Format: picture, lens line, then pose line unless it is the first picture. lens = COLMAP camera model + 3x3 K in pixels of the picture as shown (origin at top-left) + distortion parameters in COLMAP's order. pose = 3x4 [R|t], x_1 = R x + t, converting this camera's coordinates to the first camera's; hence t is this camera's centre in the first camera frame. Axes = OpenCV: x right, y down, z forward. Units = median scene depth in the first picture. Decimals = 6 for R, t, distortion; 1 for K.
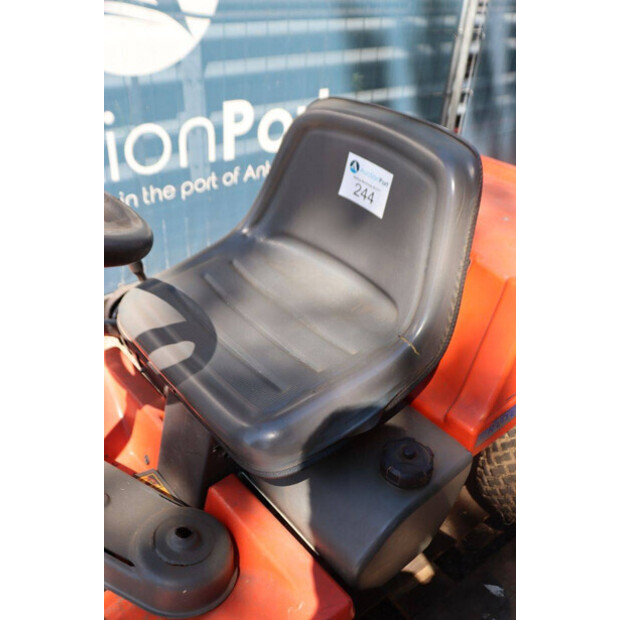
lens RADIAL K [[570.2, 0, 310.0], [0, 570.2, 310.0], [0, 0, 1]] dist [-0.152784, 0.183741]
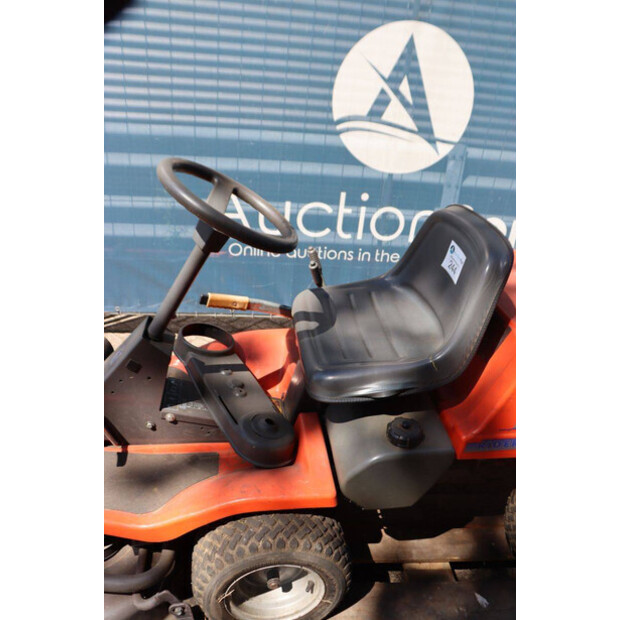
lens RADIAL K [[499.4, 0, 310.0], [0, 499.4, 310.0], [0, 0, 1]] dist [-0.097421, 0.009884]
pose [[0.837124, 0.272792, -0.474138, 0.410060], [-0.335188, 0.940796, -0.050517, 0.090801], [0.432287, 0.201214, 0.879000, -0.289659]]
